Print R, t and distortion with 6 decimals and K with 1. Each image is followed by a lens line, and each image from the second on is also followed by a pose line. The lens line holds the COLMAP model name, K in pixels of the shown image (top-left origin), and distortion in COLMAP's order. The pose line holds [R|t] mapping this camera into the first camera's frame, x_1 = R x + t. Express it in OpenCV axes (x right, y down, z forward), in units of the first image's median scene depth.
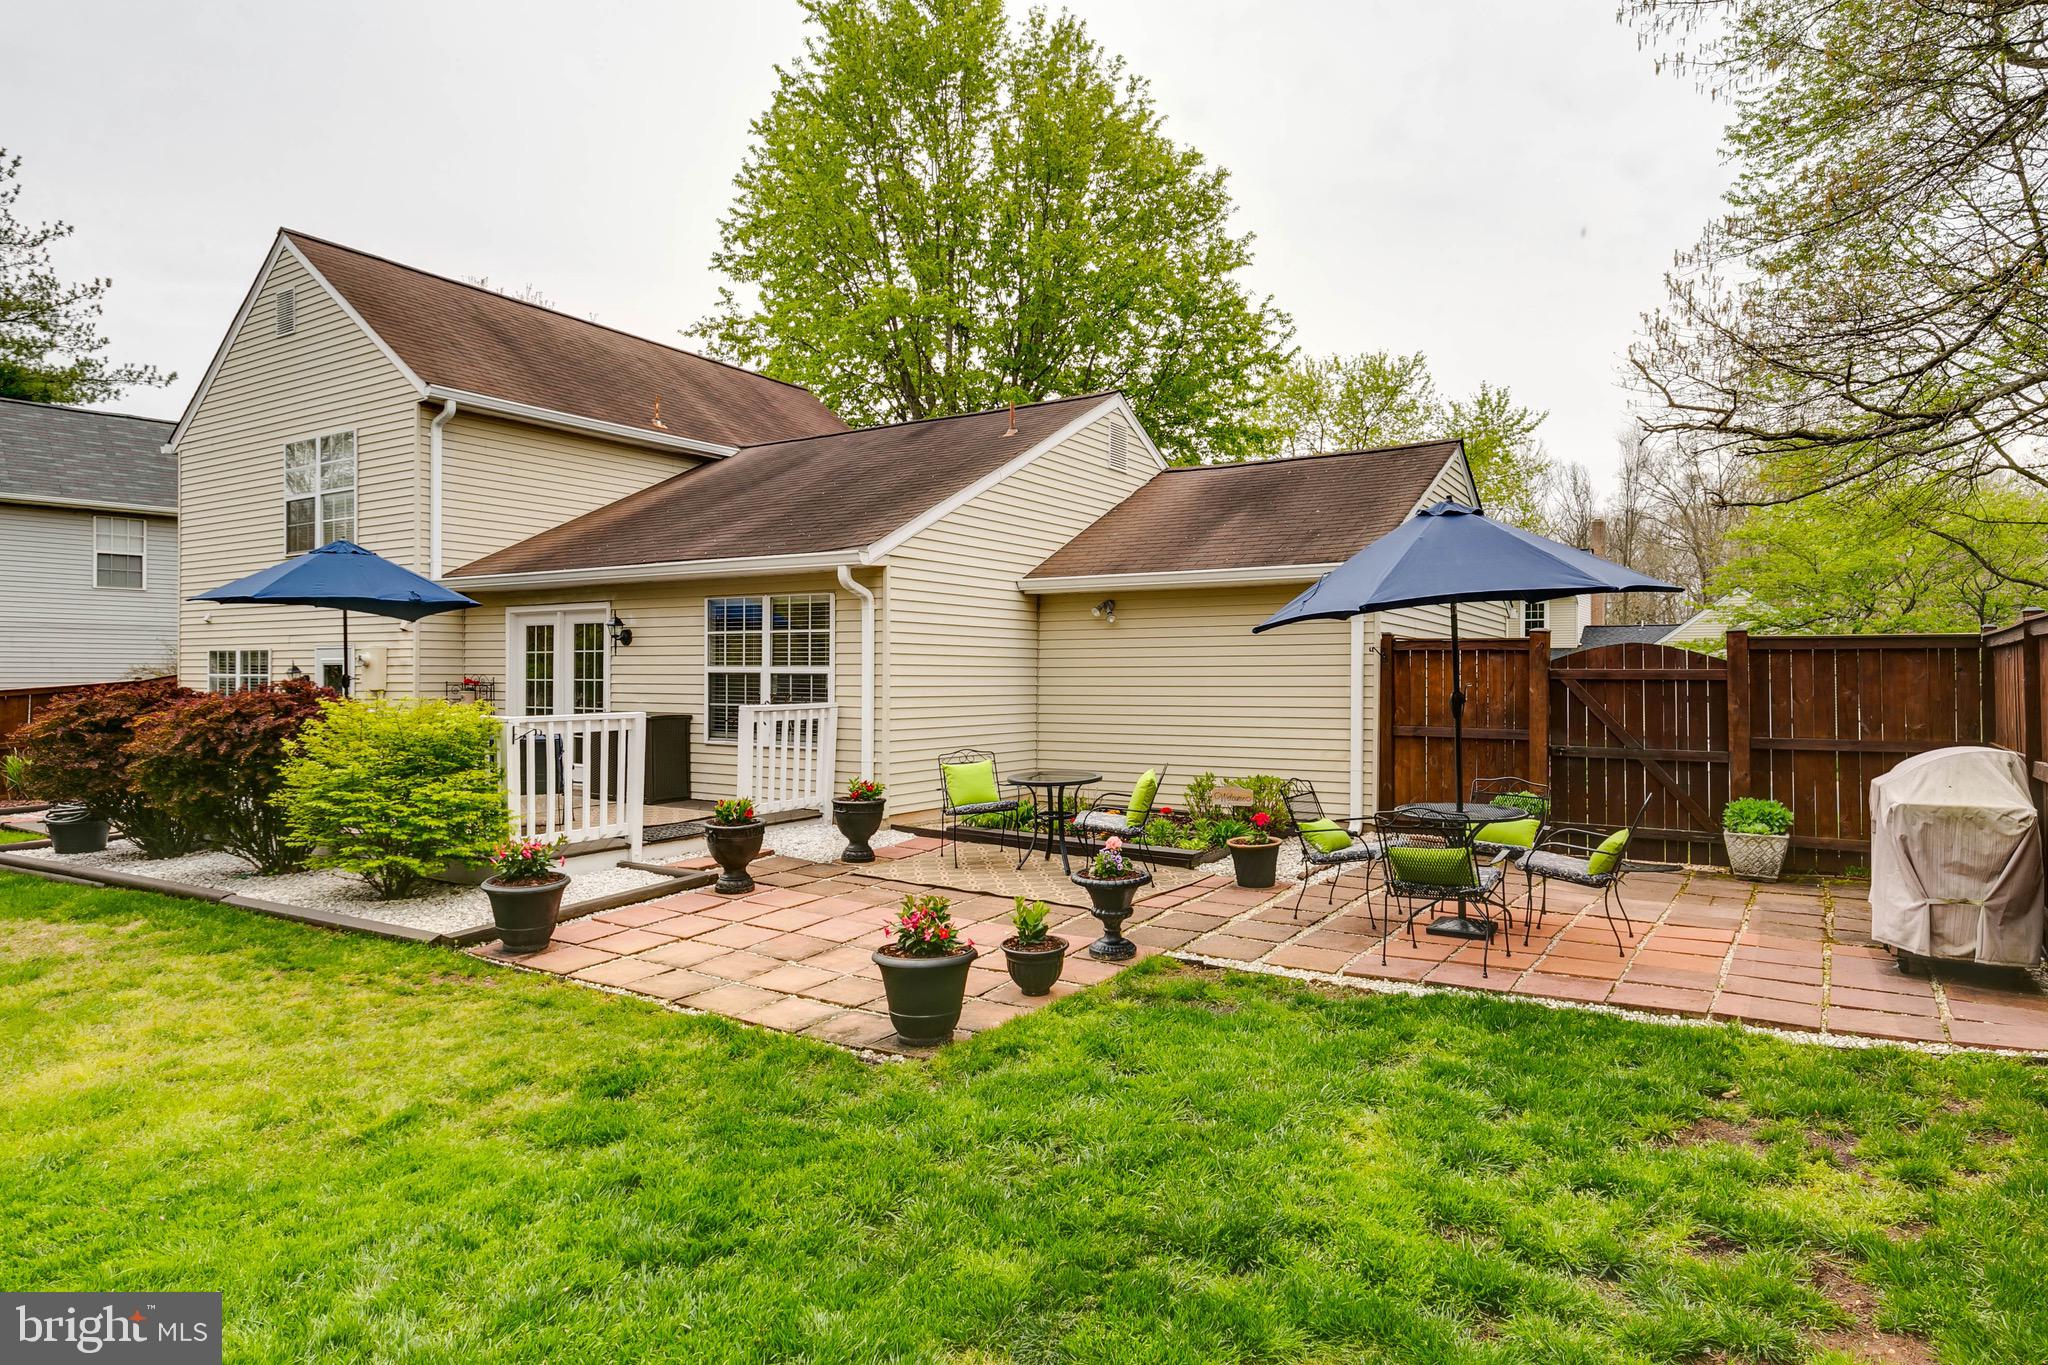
lens RADIAL K [[1159.8, 0, 1037.4], [0, 1159.8, 677.2], [0, 0, 1]] dist [-0.000916, 0.000250]
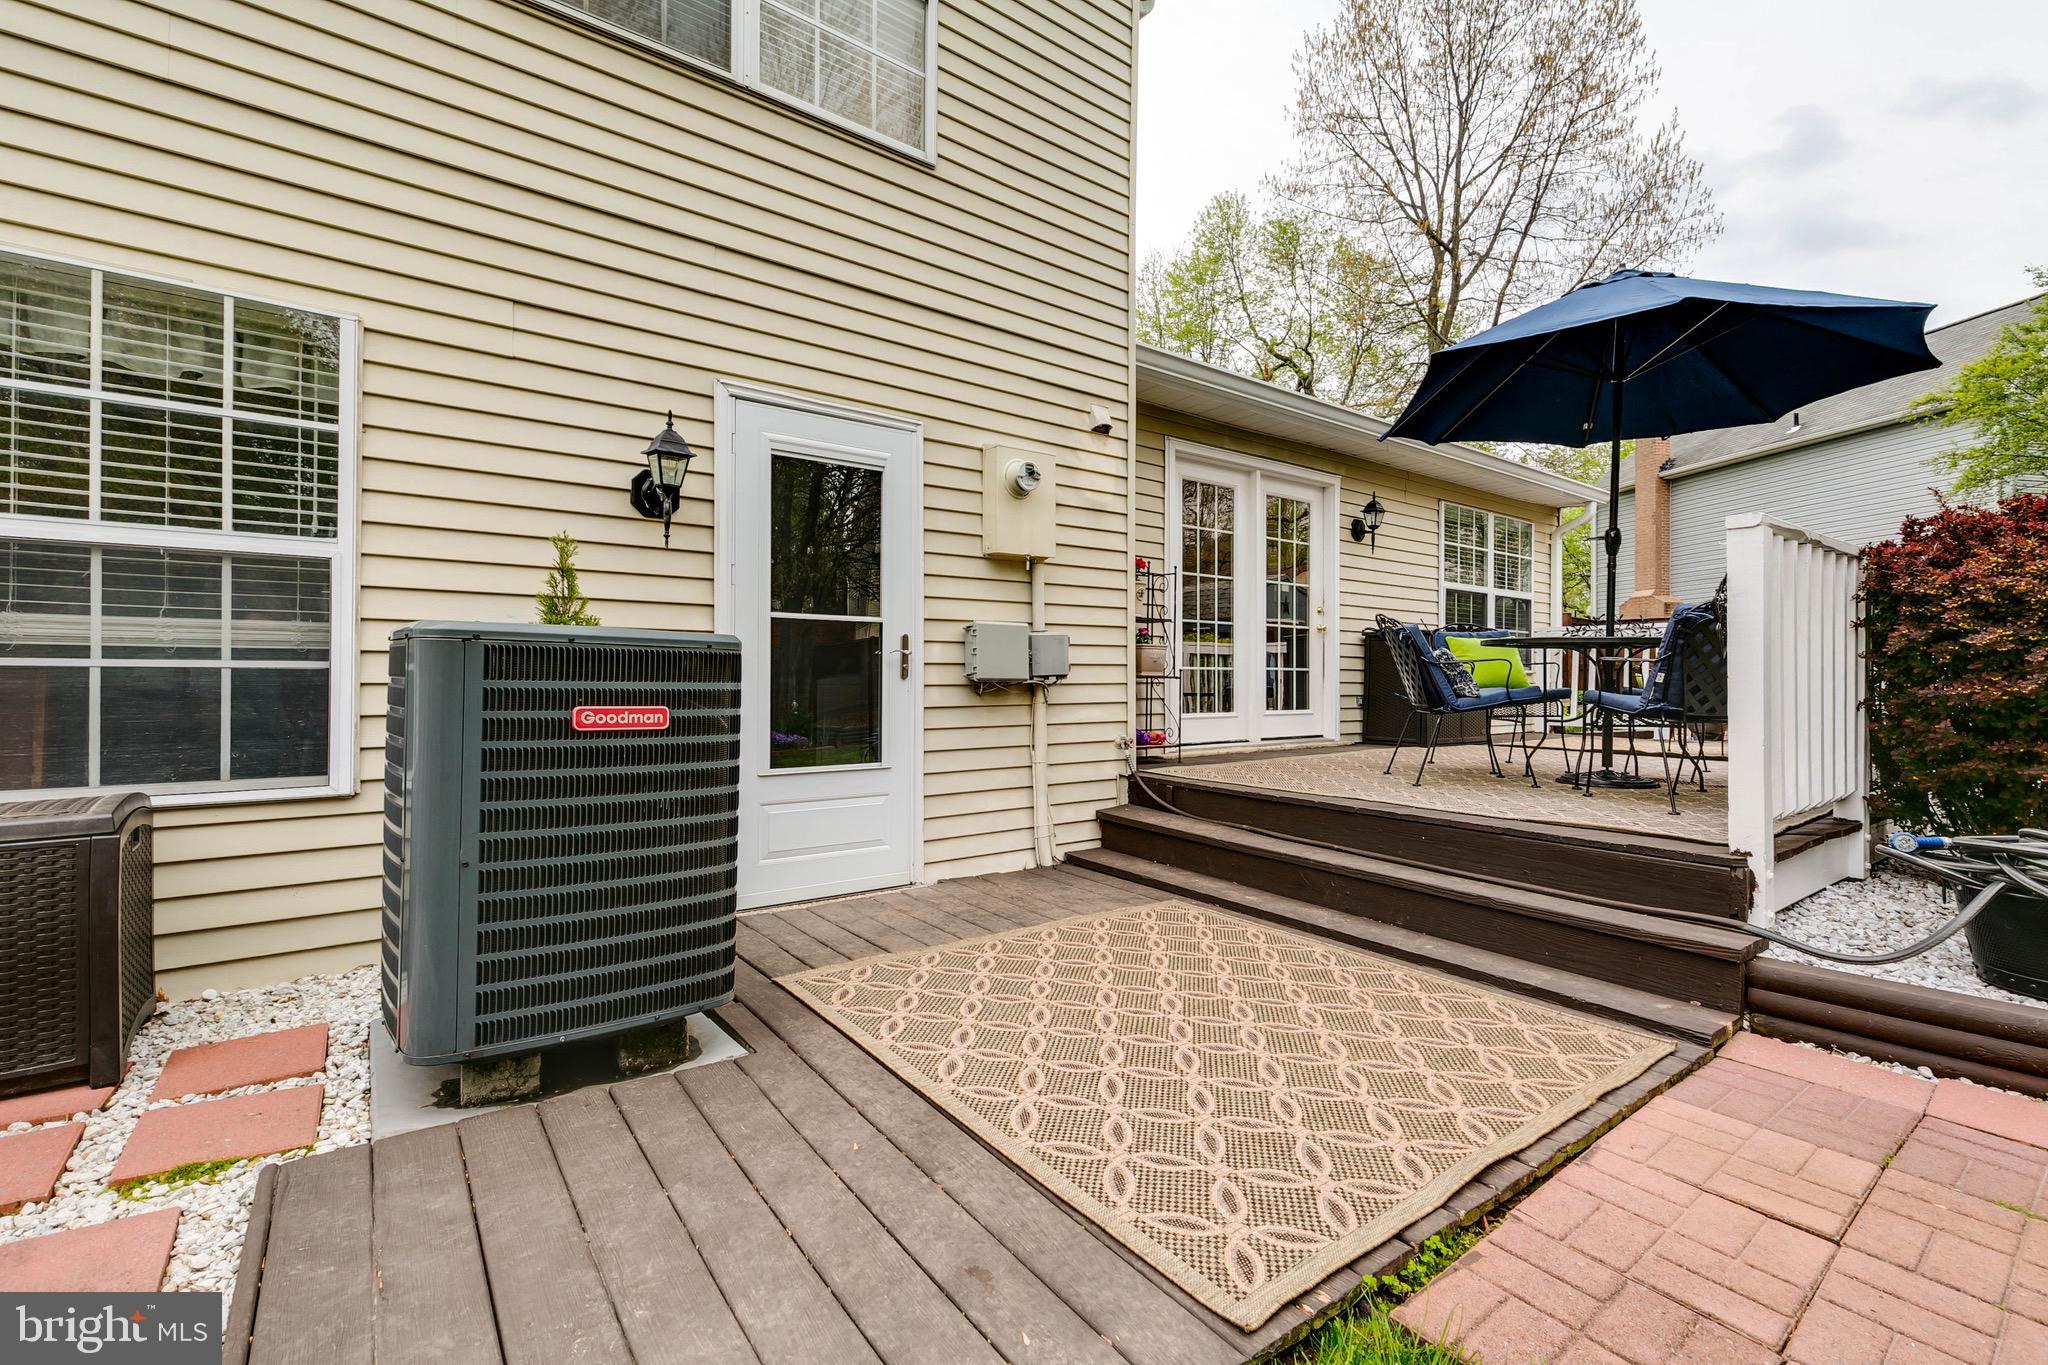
lens RADIAL K [[909.5, 0, 1027.8], [0, 909.5, 678.2], [0, 0, 1]] dist [0.002627, -0.000845]
pose [[0.349132, -0.002373, 0.937070, -1.095584], [-0.004944, 0.999978, 0.004374, 0.065411], [-0.937060, -0.006160, 0.349113, 1.125504]]
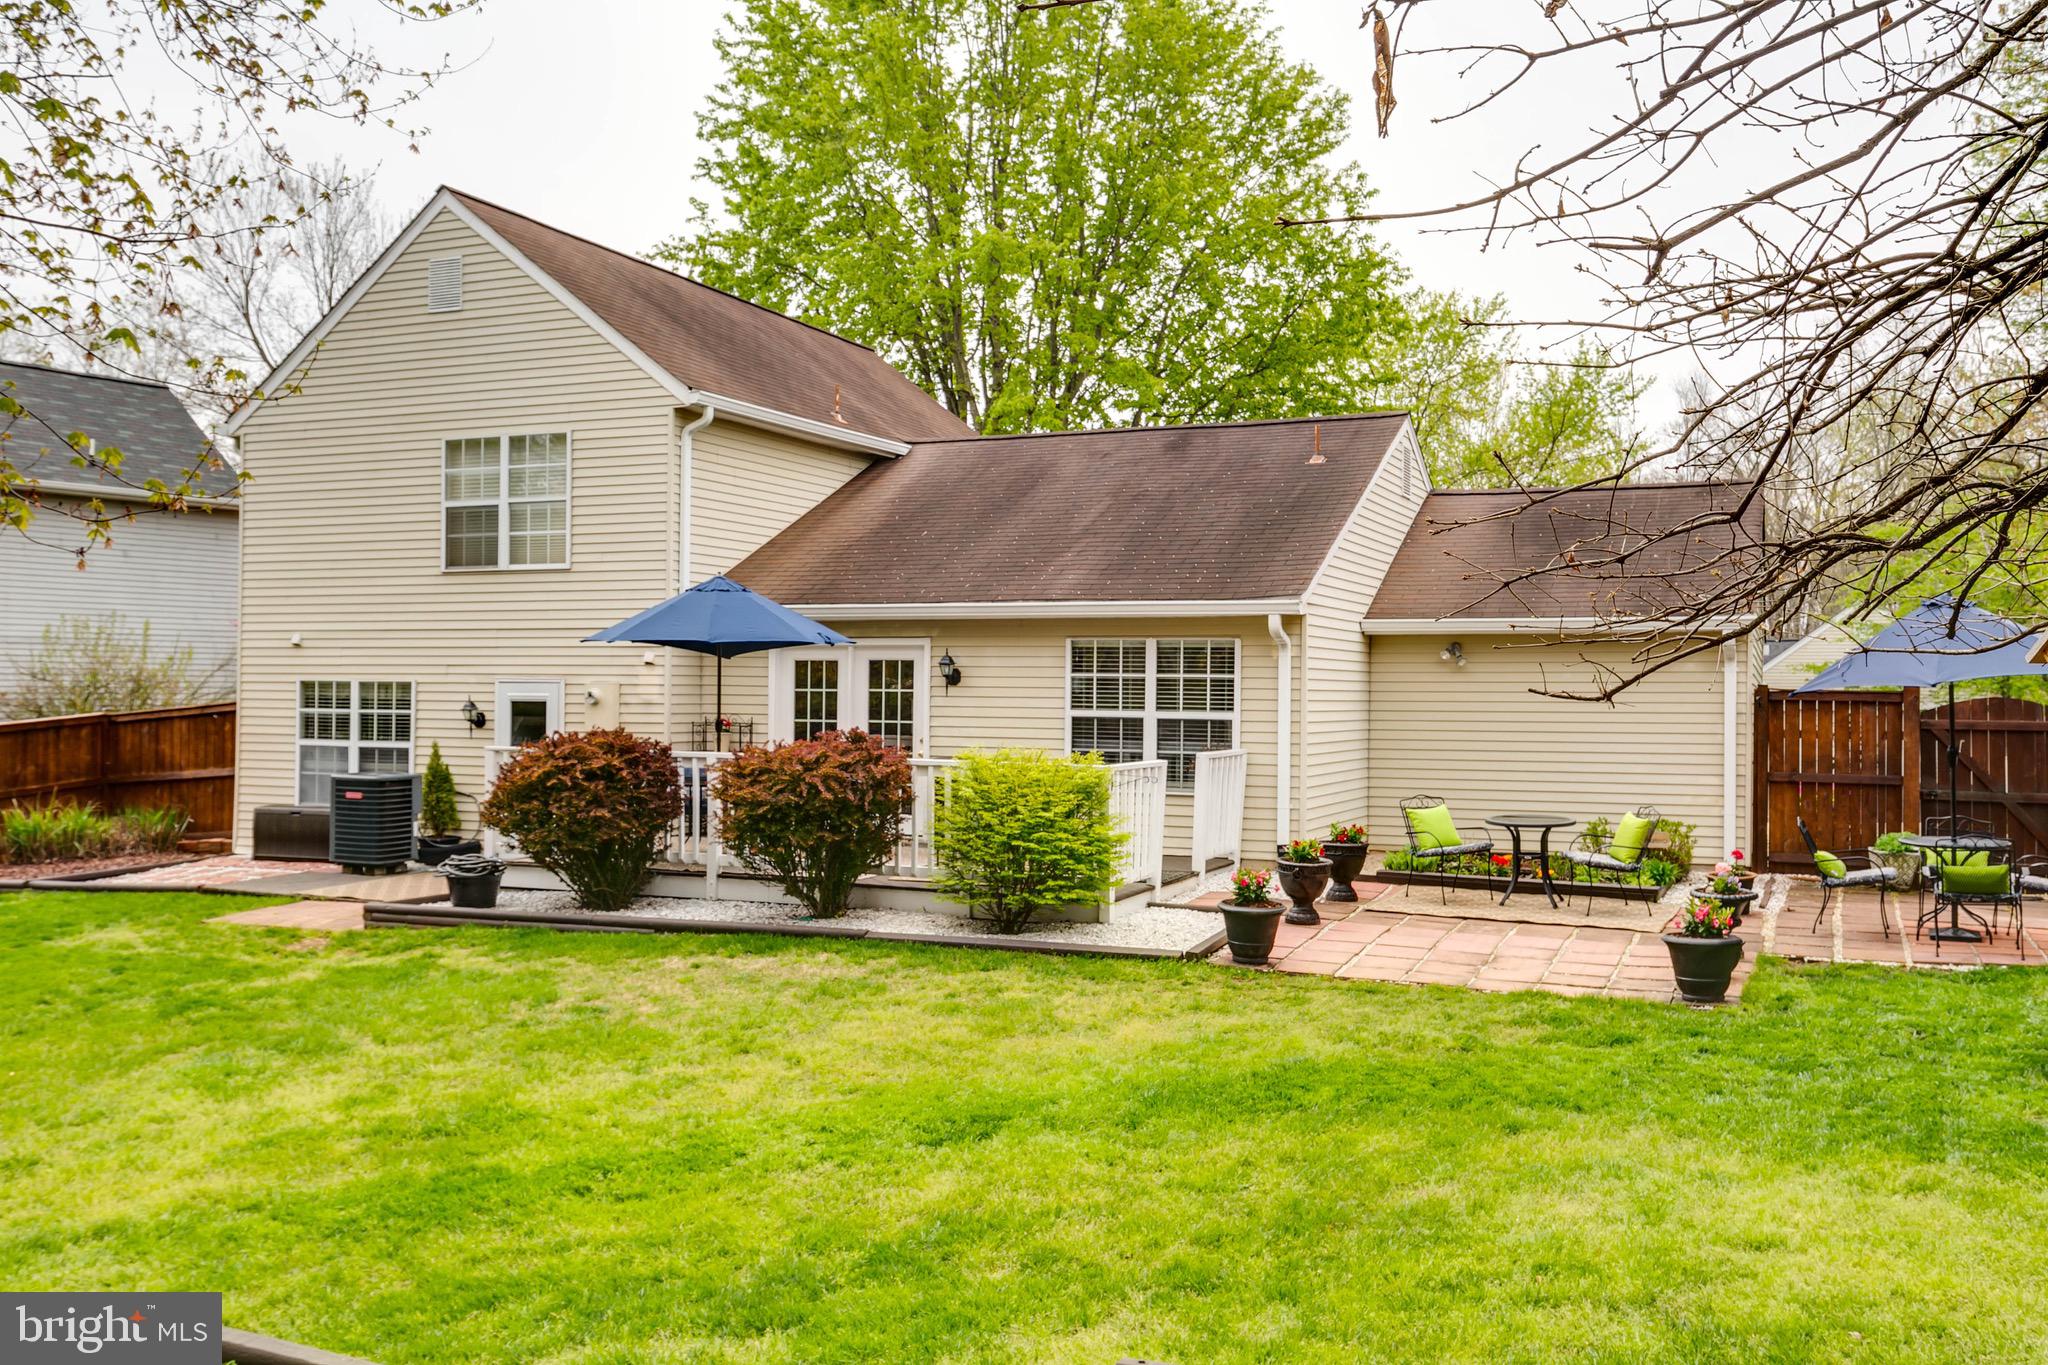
lens RADIAL K [[1745.2, 0, 1035.5], [0, 1745.2, 669.4], [0, 0, 1]] dist [0.000859, -0.006785]
pose [[0.988989, 0.007588, 0.147797, -0.561594], [-0.005634, 0.999891, -0.013639, -0.024443], [-0.147884, 0.012656, 0.988924, -0.447991]]
